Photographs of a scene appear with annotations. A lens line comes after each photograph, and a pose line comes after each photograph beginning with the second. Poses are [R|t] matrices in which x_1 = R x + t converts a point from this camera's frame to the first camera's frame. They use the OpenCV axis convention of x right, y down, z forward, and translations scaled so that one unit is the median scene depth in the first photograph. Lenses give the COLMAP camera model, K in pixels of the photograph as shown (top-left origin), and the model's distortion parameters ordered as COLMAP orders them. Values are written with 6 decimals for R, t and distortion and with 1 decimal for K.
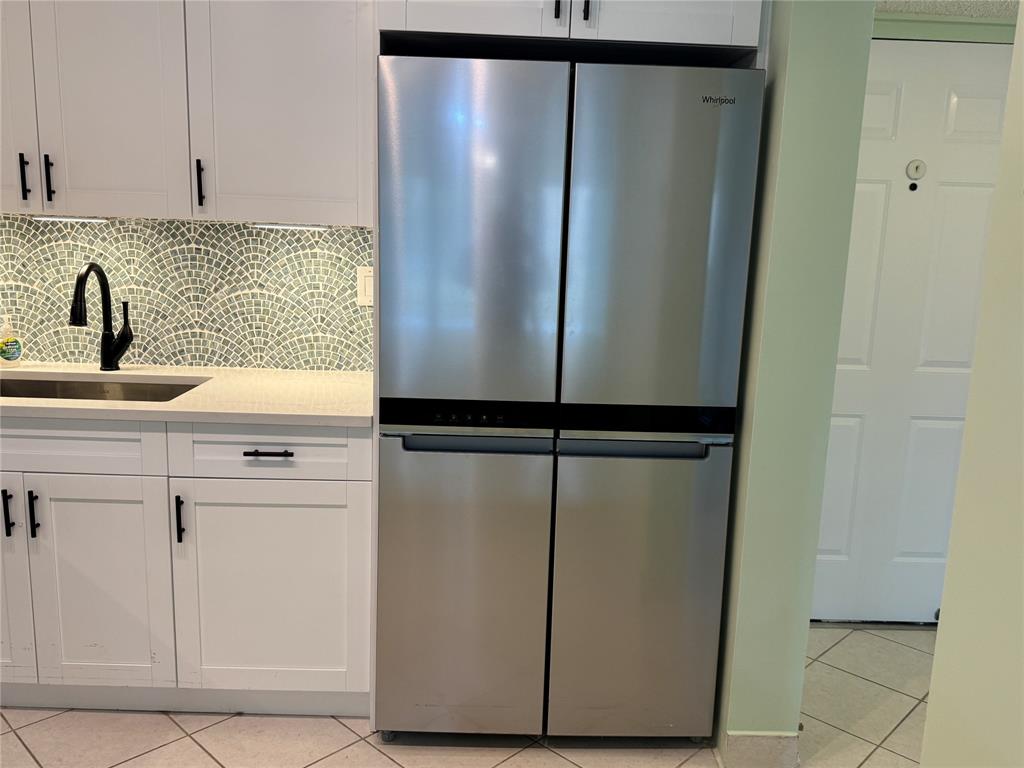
lens RADIAL K [[826.1, 0, 509.0], [0, 826.1, 386.9], [0, 0, 1]] dist [0.126922, -0.243393]
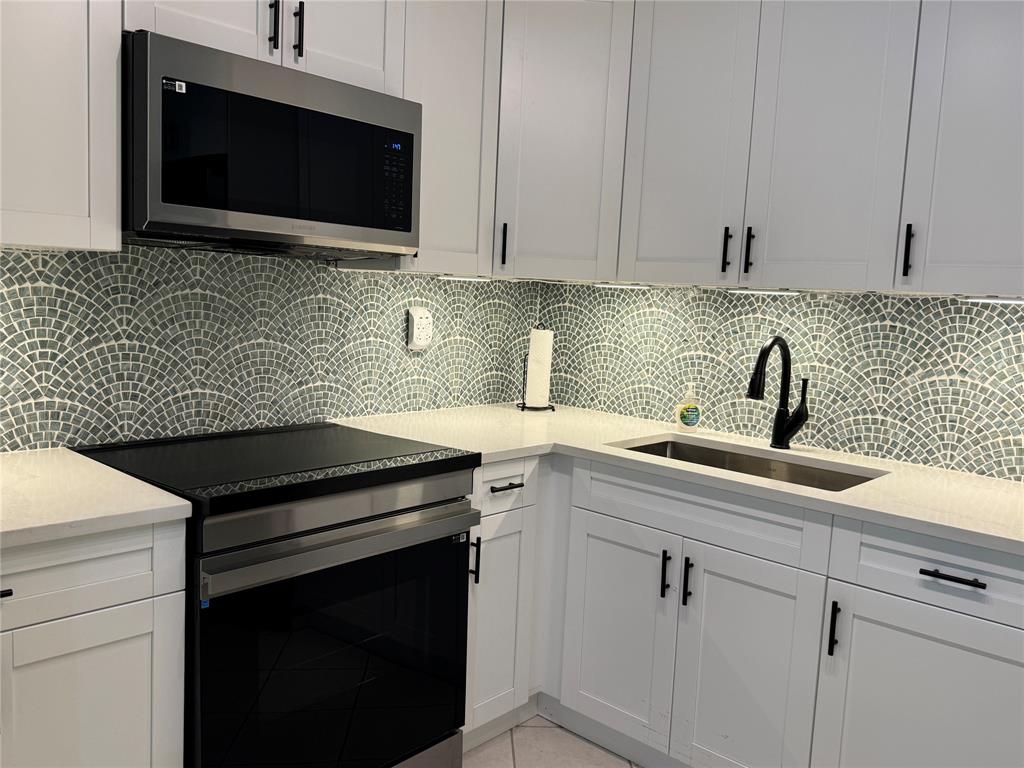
lens RADIAL K [[826.1, 0, 509.3], [0, 826.1, 387.0], [0, 0, 1]] dist [0.126922, -0.243393]
pose [[0.721864, 0.081801, -0.687183, -0.047498], [-0.152562, 0.987370, -0.042727, -0.001050], [0.675009, 0.135681, 0.725227, 0.087963]]
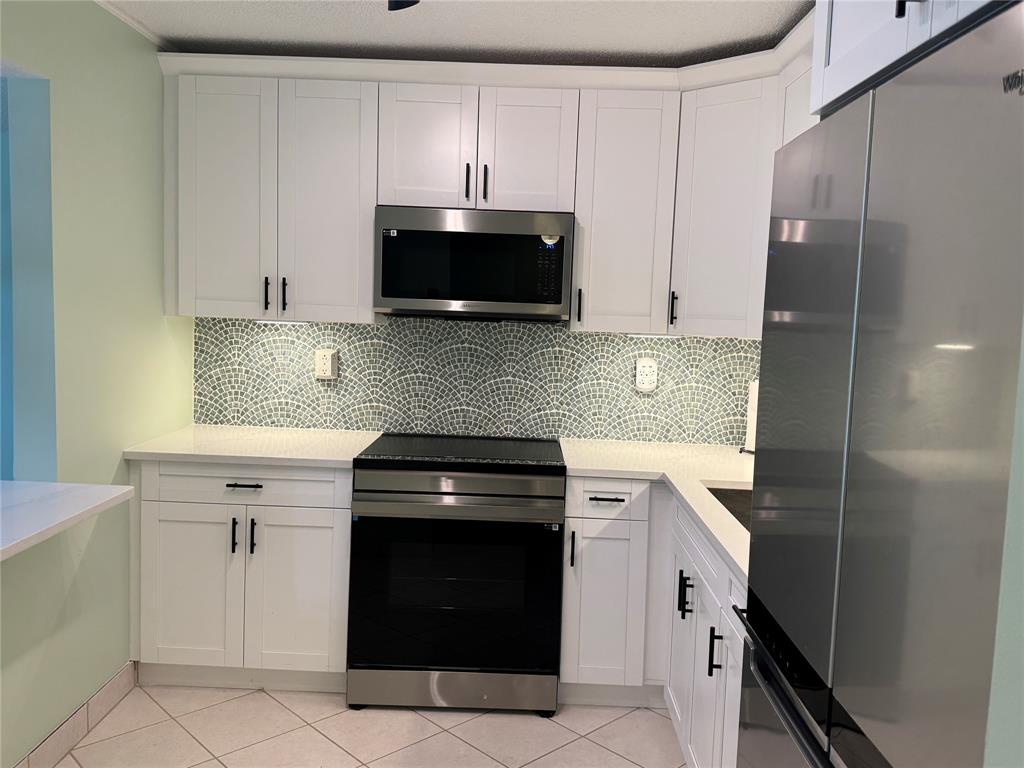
lens RADIAL K [[826.1, 0, 514.9], [0, 826.1, 375.9], [0, 0, 1]] dist [0.126922, -0.243393]
pose [[-0.038896, 0.044371, -0.998258, 0.460527], [-0.223053, 0.973421, 0.051958, -0.122069], [0.974030, 0.224685, -0.027965, 0.595426]]
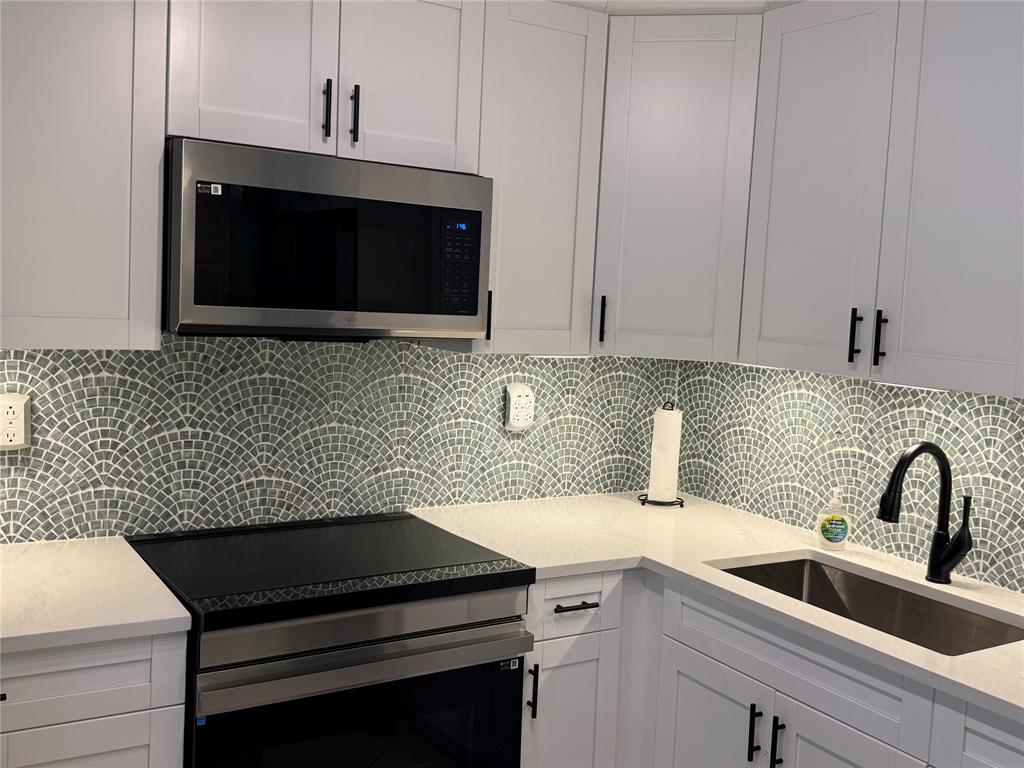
lens RADIAL K [[1002.1, 0, 517.9], [0, 1002.1, 376.3], [0, 0, 1]] dist [0.087944, 0.000000]
pose [[0.515888, 0.064994, -0.854187, 0.101609], [-0.191701, 0.980590, -0.041167, -0.089585], [0.834931, 0.184986, 0.518334, 0.170608]]
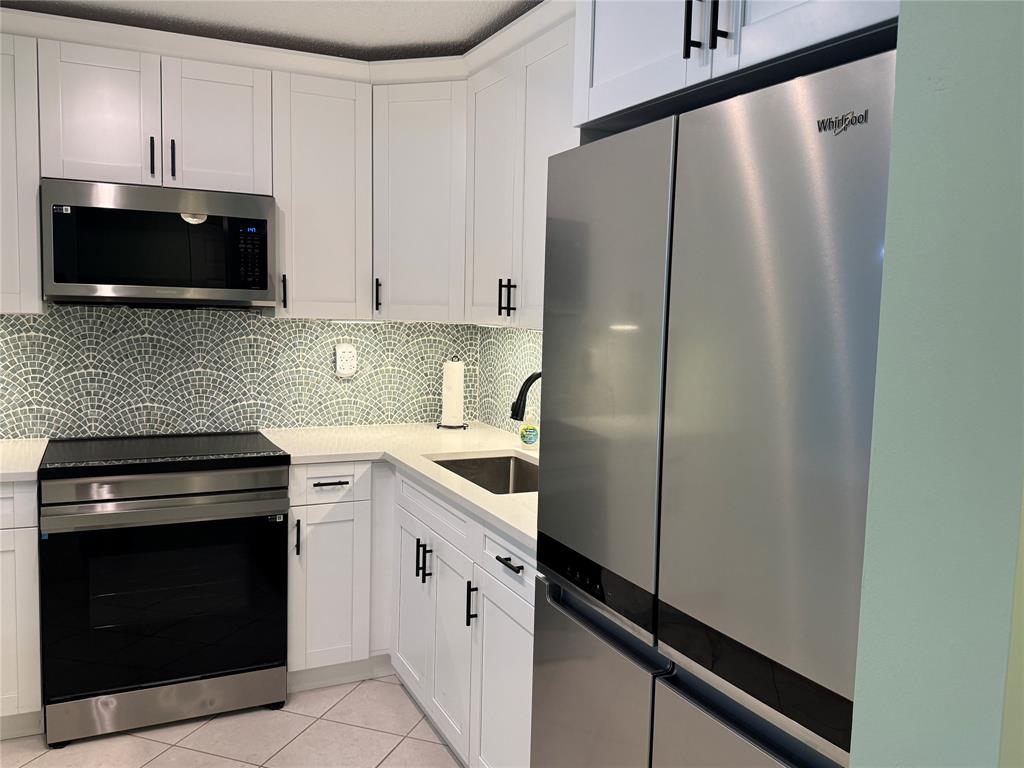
lens RADIAL K [[826.1, 0, 515.0], [0, 826.1, 382.8], [0, 0, 1]] dist [0.126922, -0.243393]
pose [[0.414288, 0.059480, -0.908200, 0.474922], [-0.181664, 0.983187, -0.018478, -0.091055], [0.891831, 0.172643, 0.418128, 0.451013]]
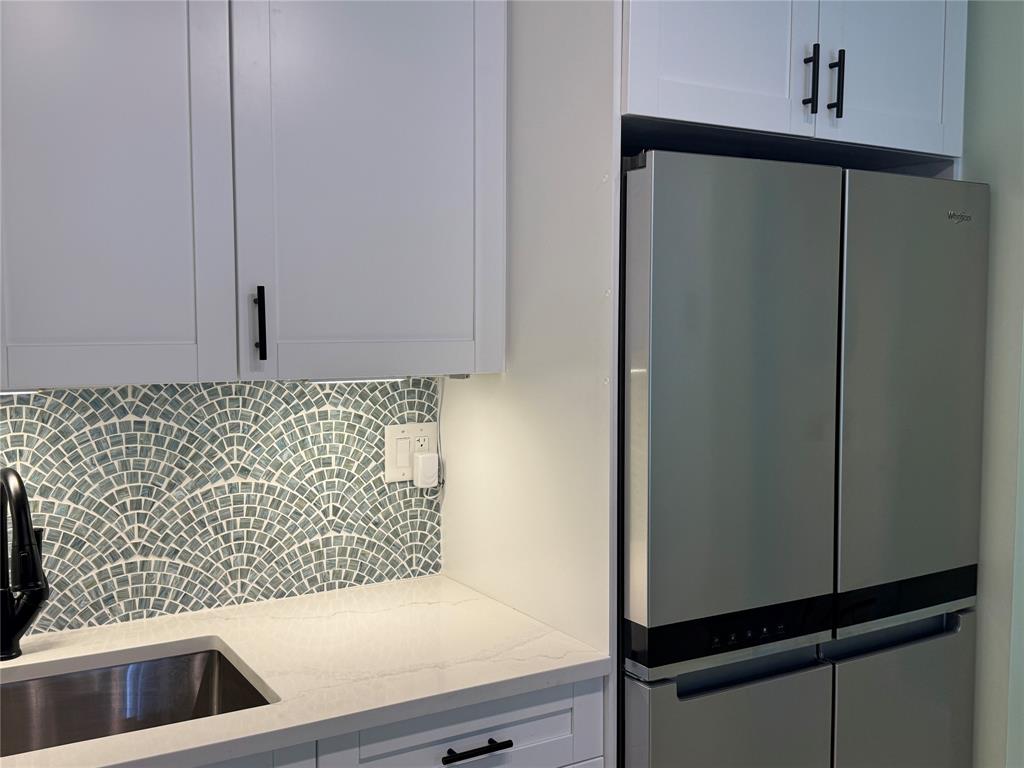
lens RADIAL K [[1002.1, 0, 511.8], [0, 1002.1, 384.0], [0, 0, 1]] dist [0.087944, 0.000000]
pose [[0.866412, -0.065765, 0.494980, -0.497417], [0.120329, 0.989574, -0.079143, -0.102351], [-0.484615, 0.128131, 0.865292, 0.239727]]
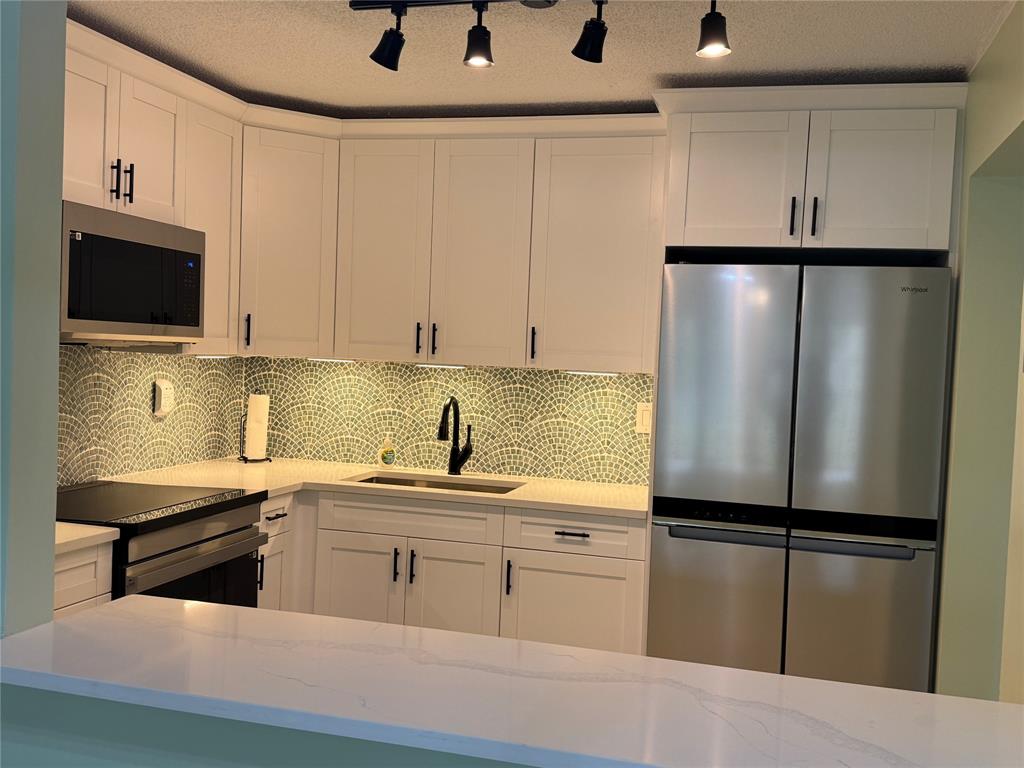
lens RADIAL K [[1002.1, 0, 508.7], [0, 1002.1, 384.0], [0, 0, 1]] dist [0.087944, 0.000000]
pose [[0.959398, 0.016948, -0.281546, 0.063095], [-0.062853, 0.985940, -0.154828, 0.079777], [0.274963, 0.166237, 0.946974, -0.531181]]
